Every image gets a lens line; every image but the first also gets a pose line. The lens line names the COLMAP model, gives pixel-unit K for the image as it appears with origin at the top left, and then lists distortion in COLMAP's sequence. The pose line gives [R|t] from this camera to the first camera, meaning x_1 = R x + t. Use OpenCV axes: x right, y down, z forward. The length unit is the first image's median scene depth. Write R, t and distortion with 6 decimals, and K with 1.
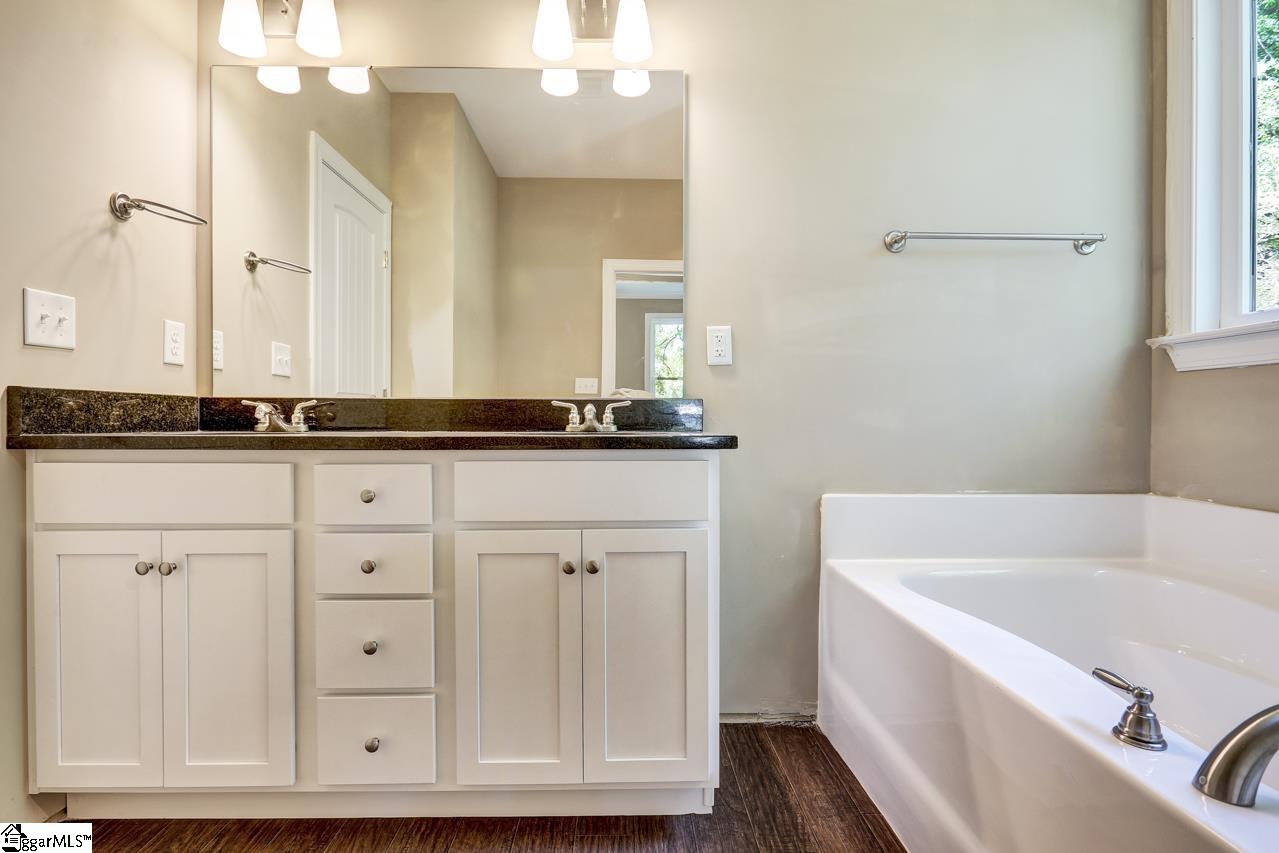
lens RADIAL K [[646.9, 0, 639.5], [0, 646.9, 426.5], [0, 0, 1]] dist [-0.053457, 0.029832]
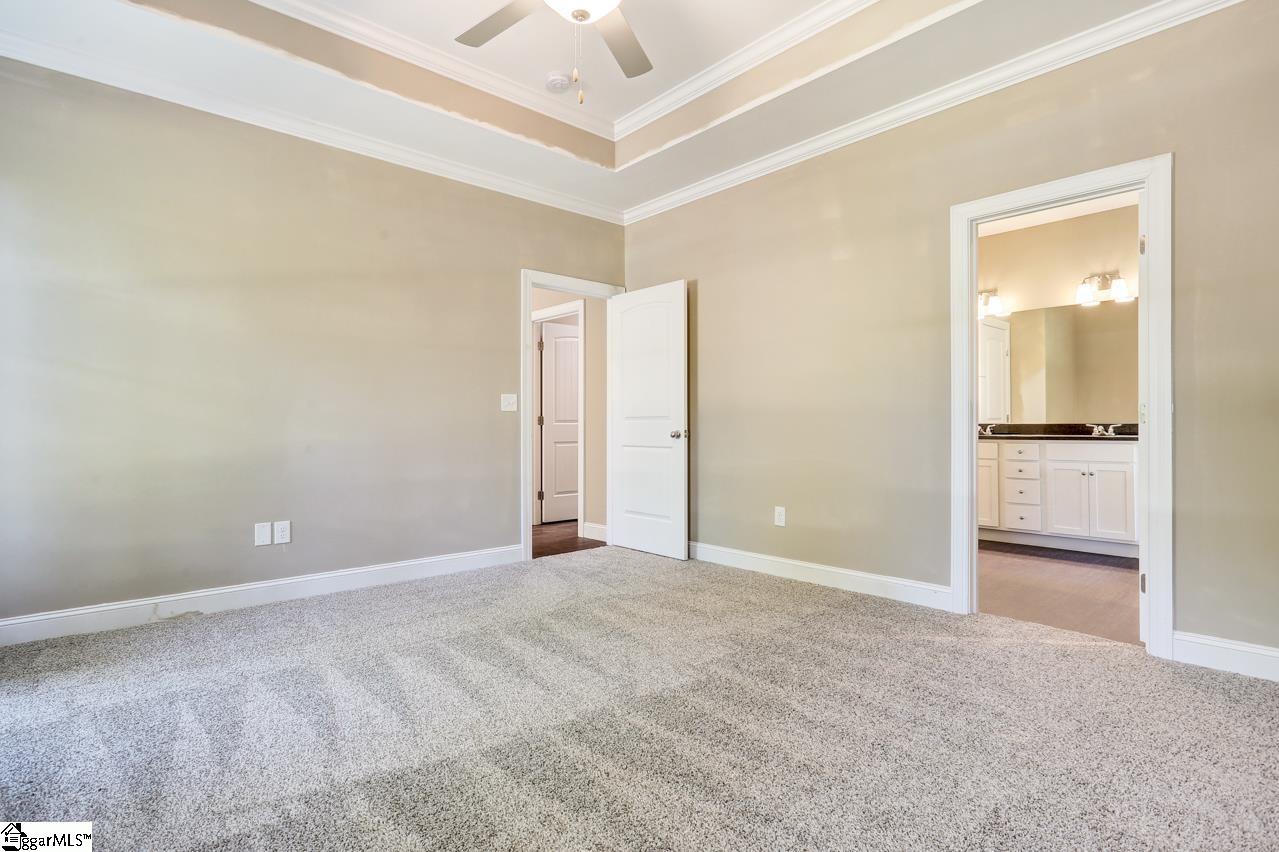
lens RADIAL K [[619.2, 0, 629.3], [0, 619.2, 427.0], [0, 0, 1]] dist [-0.010411, -0.000007]
pose [[0.639419, -0.005555, -0.768838, 0.650762], [0.000240, 0.999975, -0.007026, -0.008877], [0.768858, 0.004308, 0.639404, -2.239370]]
